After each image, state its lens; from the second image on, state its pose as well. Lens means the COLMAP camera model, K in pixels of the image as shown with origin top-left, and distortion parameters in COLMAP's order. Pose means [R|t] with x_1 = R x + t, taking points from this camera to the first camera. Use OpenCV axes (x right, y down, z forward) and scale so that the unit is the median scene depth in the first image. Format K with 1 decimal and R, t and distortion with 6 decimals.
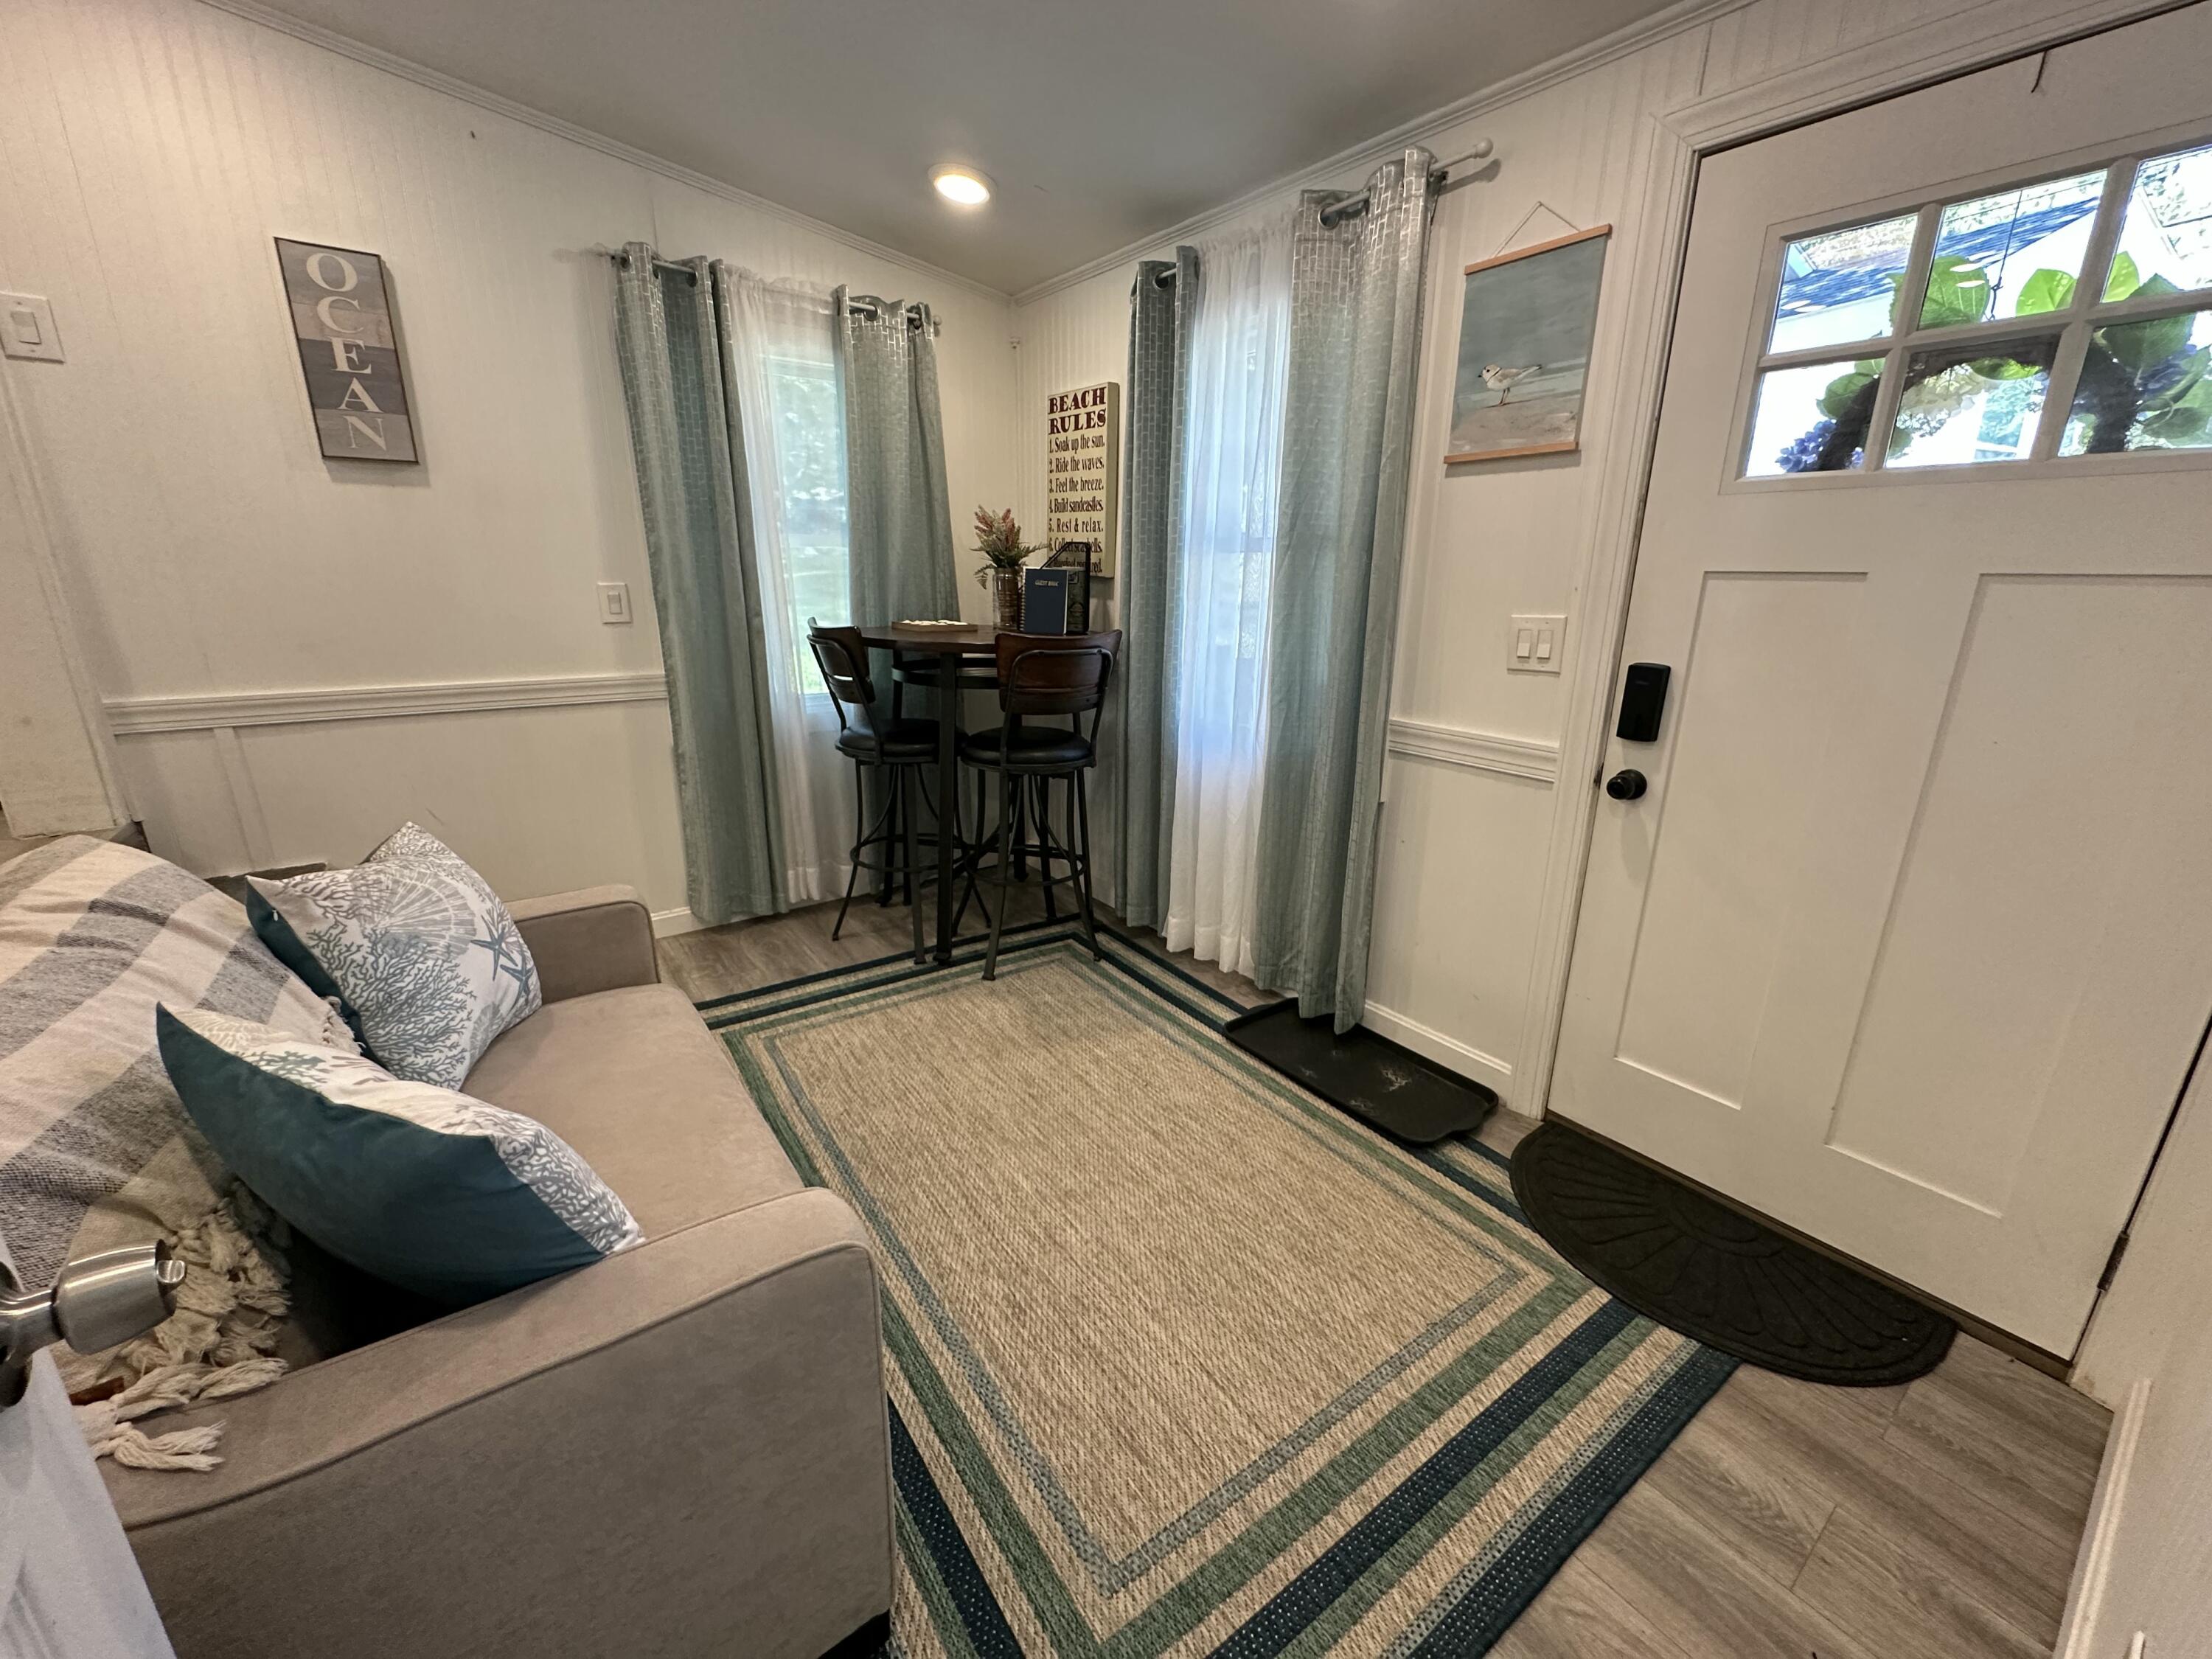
lens RADIAL K [[880.9, 0, 1106.3], [0, 880.9, 829.2], [0, 0, 1]] dist [-0.002989, 0.000763]
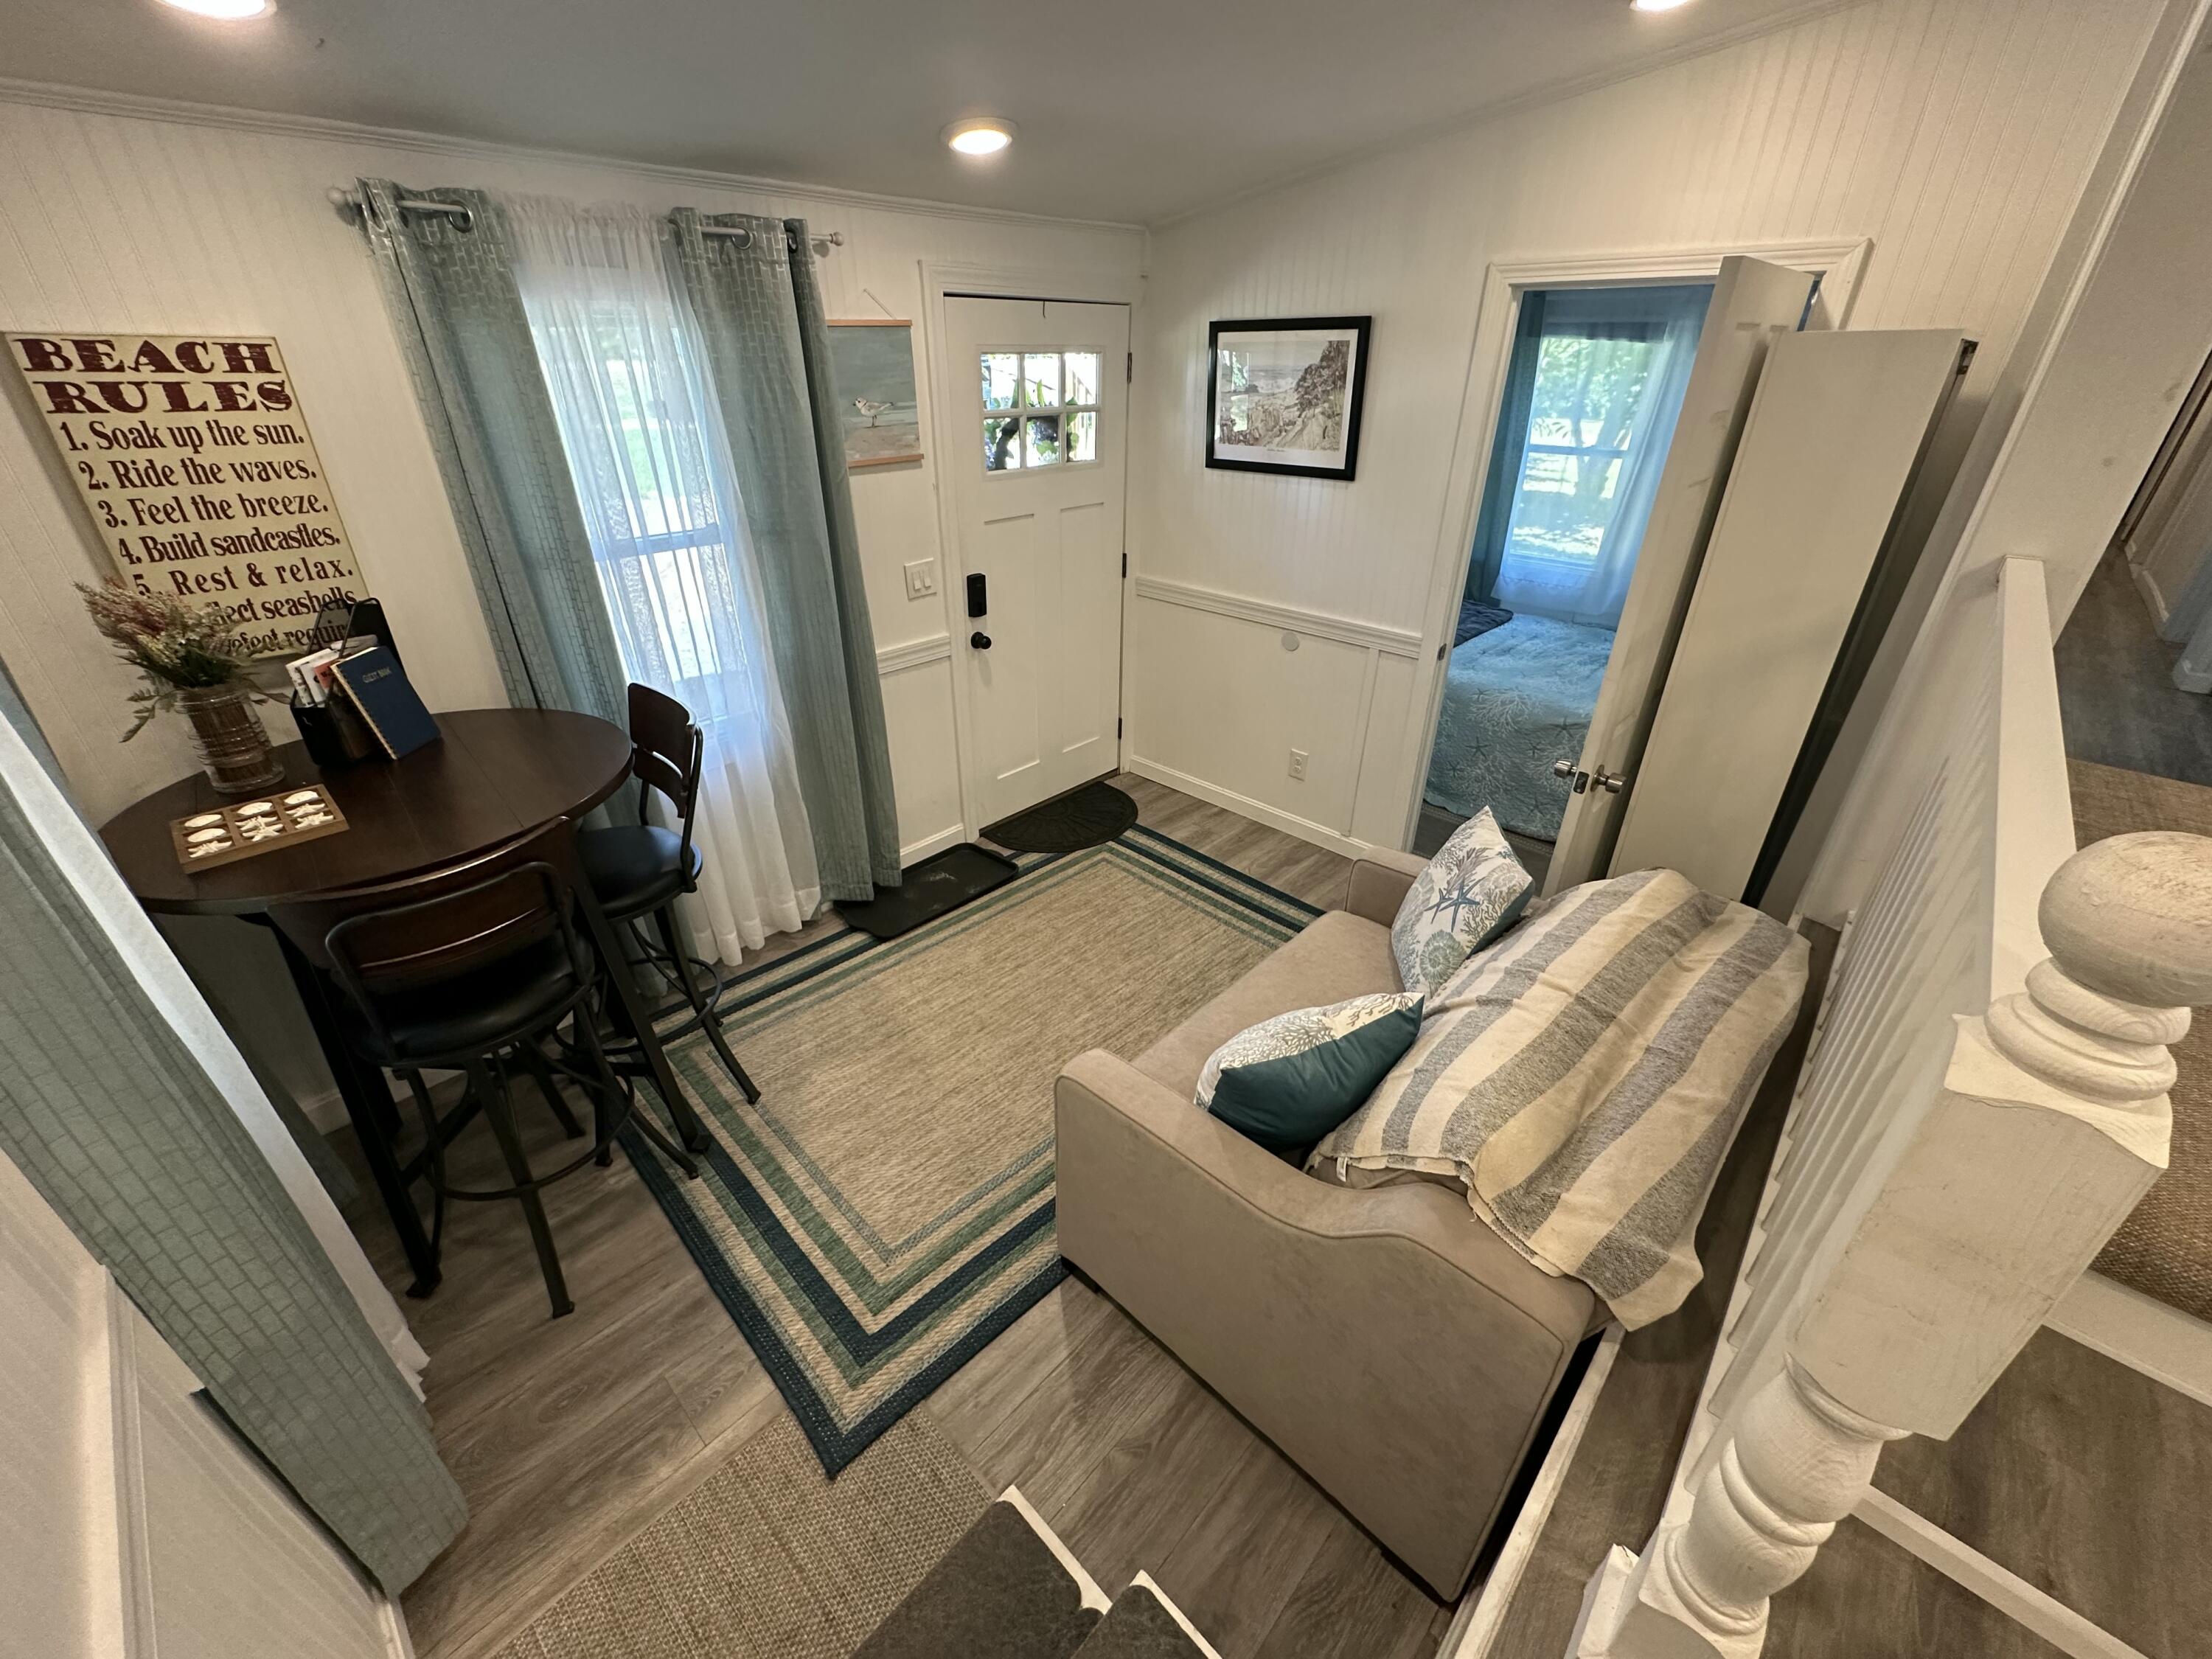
lens RADIAL K [[880.9, 0, 1103.4], [0, 880.9, 831.3], [0, 0, 1]] dist [-0.002989, 0.000763]
pose [[-0.170190, -0.485748, 0.857371, -1.064295], [0.274701, 0.812186, 0.514677, -0.523784], [-0.946348, 0.323114, -0.004791, 0.774543]]
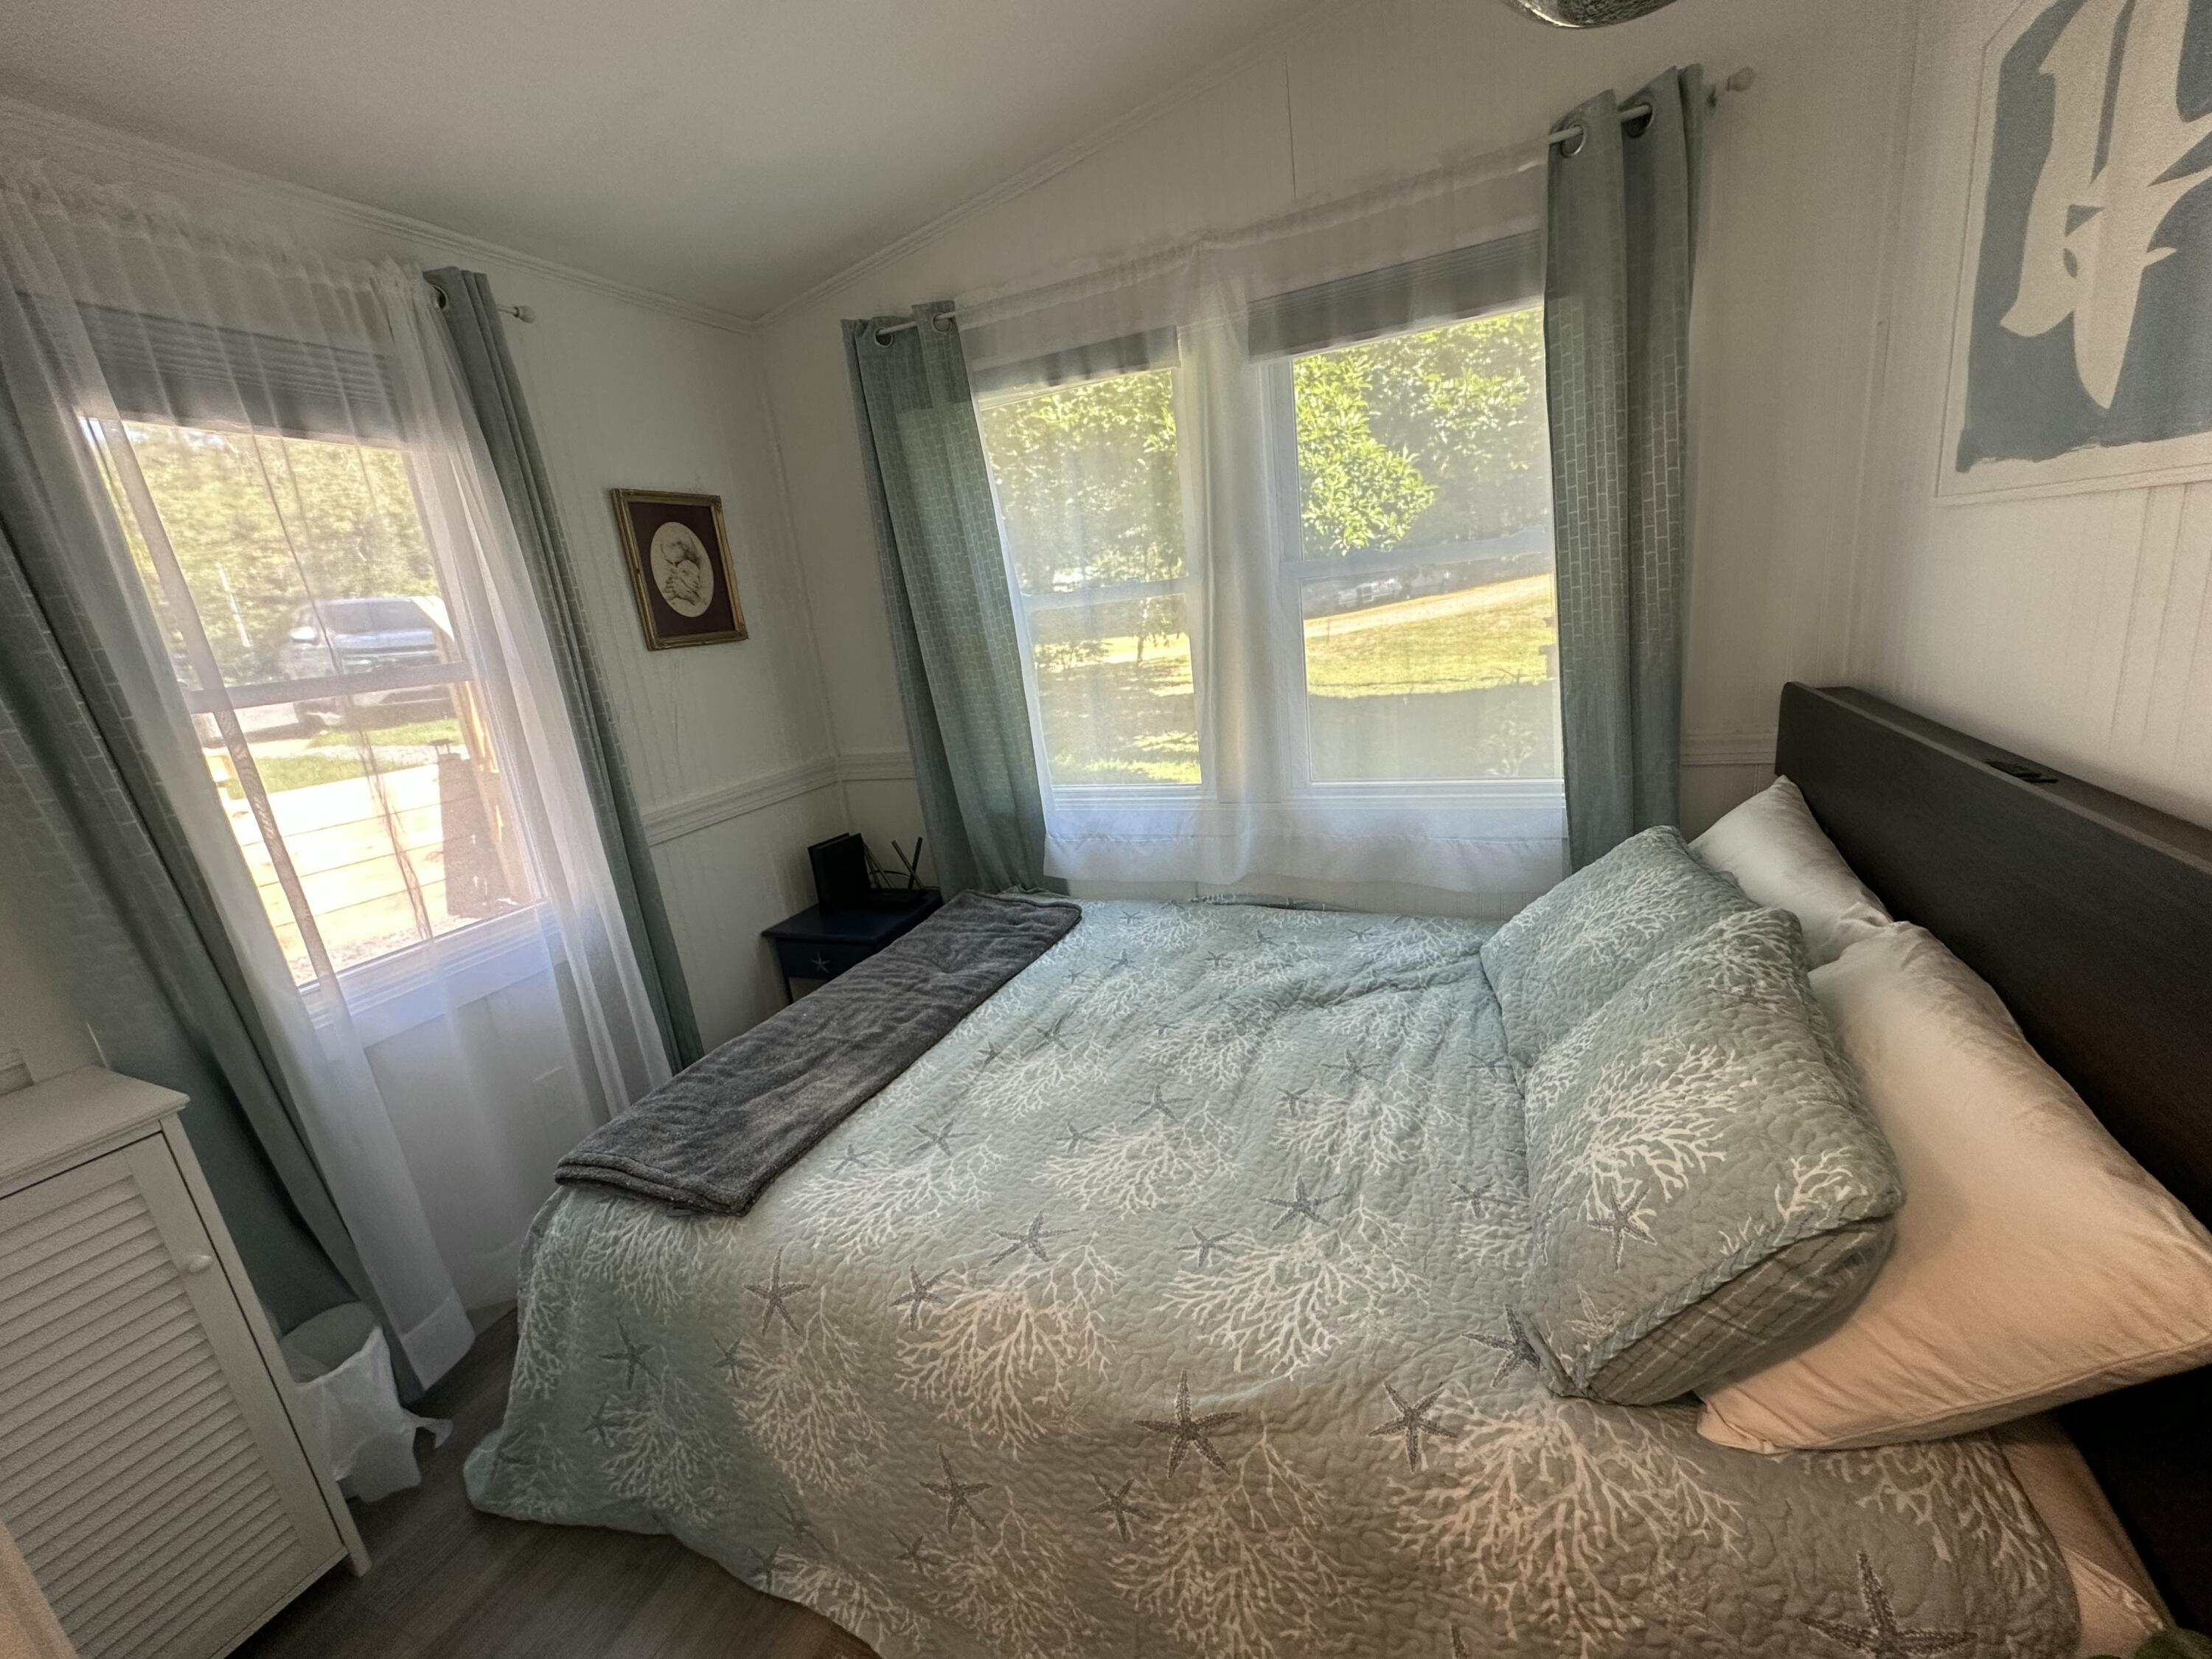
lens RADIAL K [[880.9, 0, 1107.1], [0, 880.9, 828.8], [0, 0, 1]] dist [-0.002989, 0.000763]
pose [[-0.489942, -0.177038, 0.853589, 0.028489], [0.346162, 0.859147, 0.376880, -0.014702], [-0.800080, 0.480130, -0.359649, -0.090394]]
